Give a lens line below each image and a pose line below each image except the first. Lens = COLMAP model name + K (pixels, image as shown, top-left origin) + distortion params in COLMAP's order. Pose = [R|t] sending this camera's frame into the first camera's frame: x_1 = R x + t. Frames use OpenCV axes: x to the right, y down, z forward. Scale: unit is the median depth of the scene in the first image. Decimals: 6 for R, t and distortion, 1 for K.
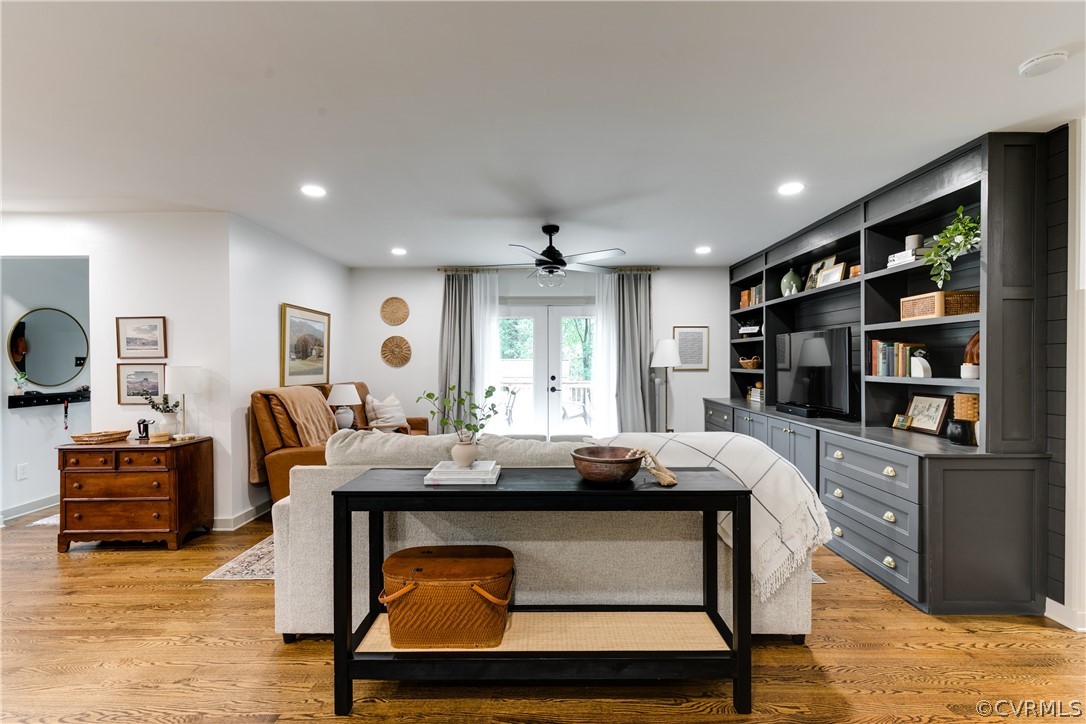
lens RADIAL K [[484.5, 0, 547.7], [0, 484.5, 358.7], [0, 0, 1]] dist [0.002520, -0.000535]
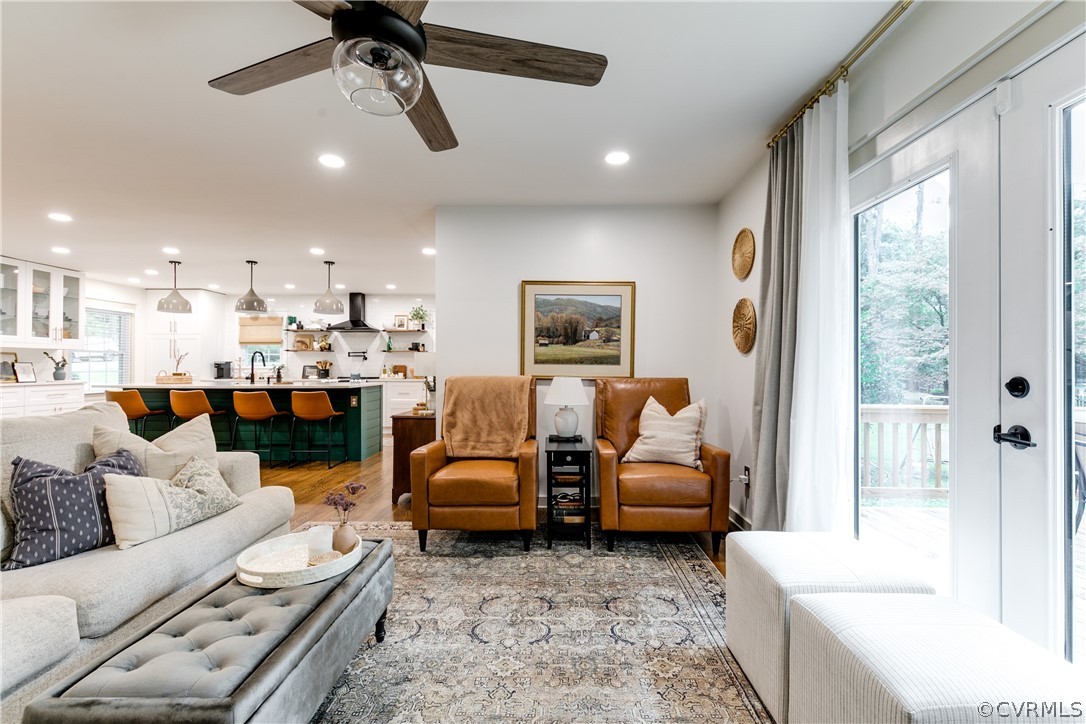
lens RADIAL K [[483.5, 0, 543.0], [0, 483.5, 362.0], [0, 0, 1]] dist [0.003827, -0.000189]
pose [[-0.010260, -0.006111, -0.999929, 0.379227], [0.004390, 0.999971, -0.006157, 0.043669], [0.999938, -0.004452, -0.010232, 1.194845]]
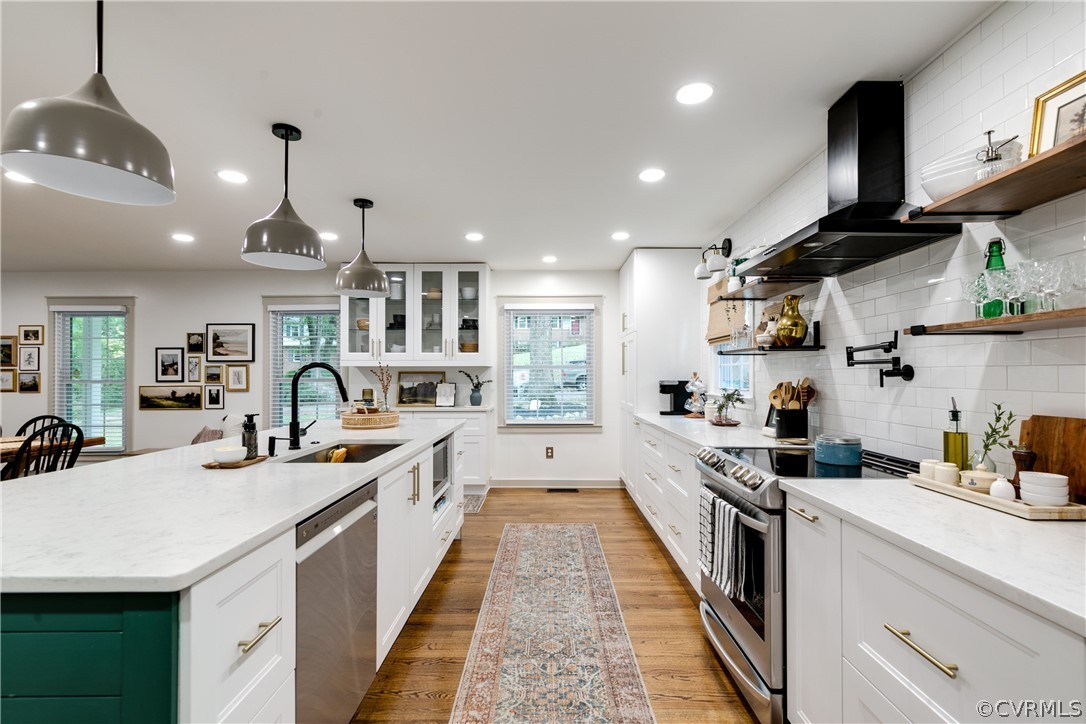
lens RADIAL K [[486.8, 0, 546.7], [0, 486.8, 369.2], [0, 0, 1]] dist [0.002467, -0.000081]
pose [[-0.999974, 0.005146, -0.005126, -1.515186], [0.005232, 0.999841, -0.017037, 0.012822], [0.005037, -0.017064, -0.999842, 0.835480]]
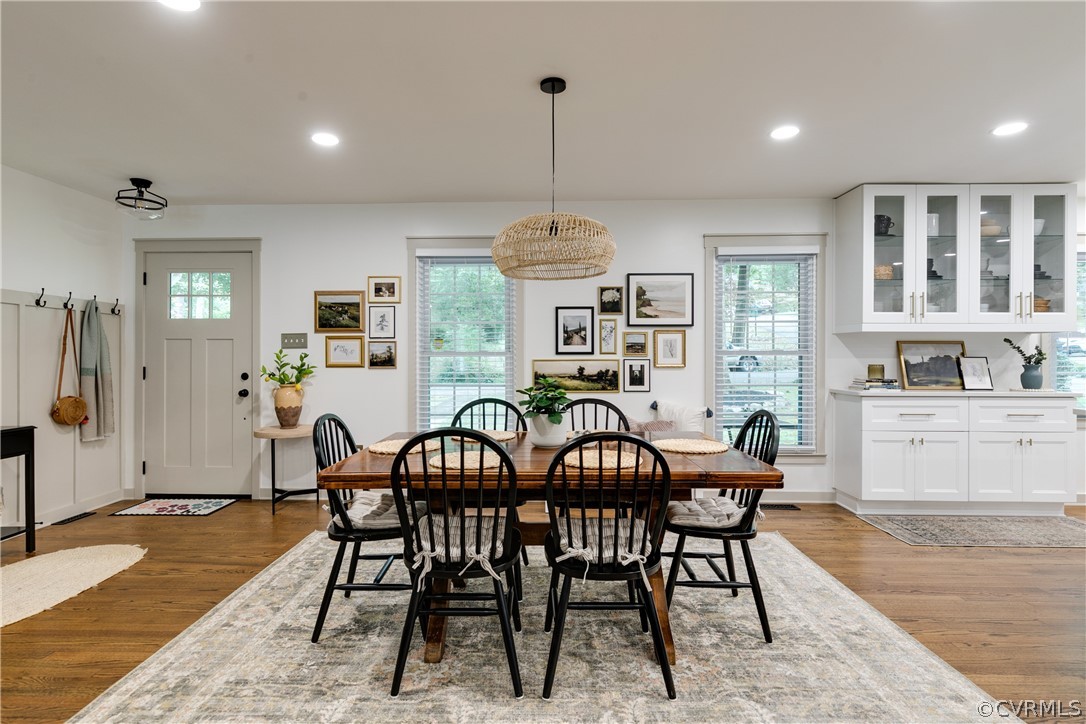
lens RADIAL K [[552.1, 0, 530.5], [0, 552.1, 357.2], [0, 0, 1]] dist [-0.000291, 0.000728]
pose [[-0.999790, 0.002487, 0.020356, -0.355221], [0.002361, 0.999978, -0.006234, 0.033124], [-0.020371, -0.006184, -0.999773, 0.574750]]
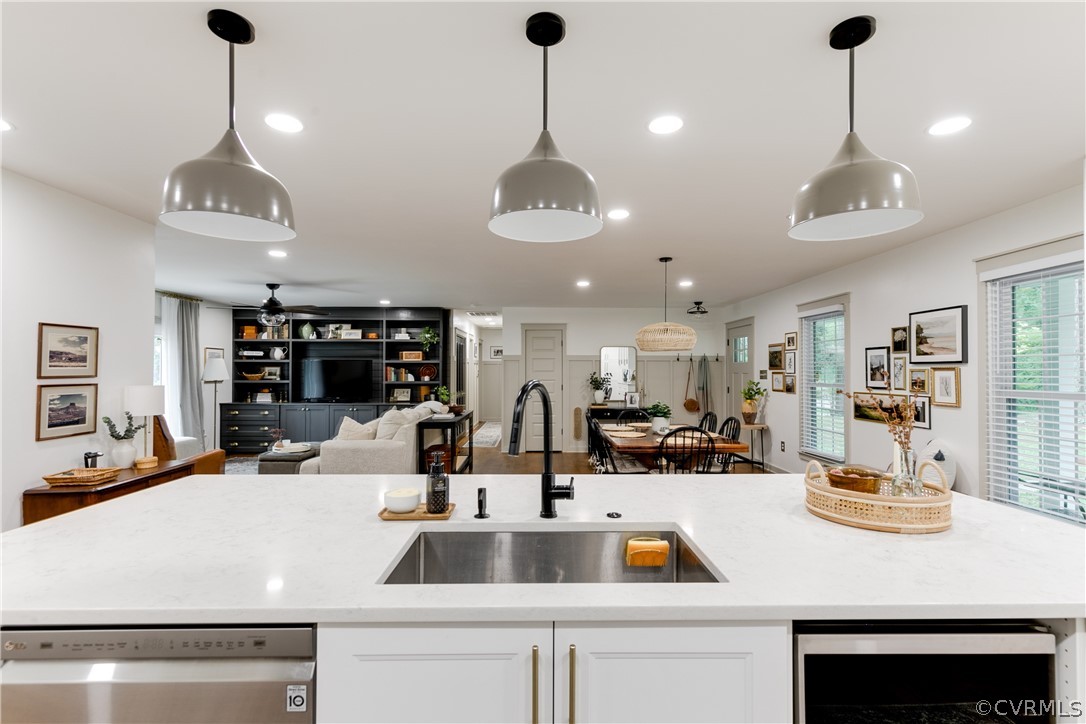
lens RADIAL K [[495.6, 0, 544.4], [0, 495.6, 364.9], [0, 0, 1]] dist [0.008442, 0.000186]
pose [[-0.024093, 0.013833, 0.999614, -1.600971], [-0.006983, 0.999878, -0.014005, -0.015119], [-0.999685, -0.007318, -0.023994, 0.239142]]
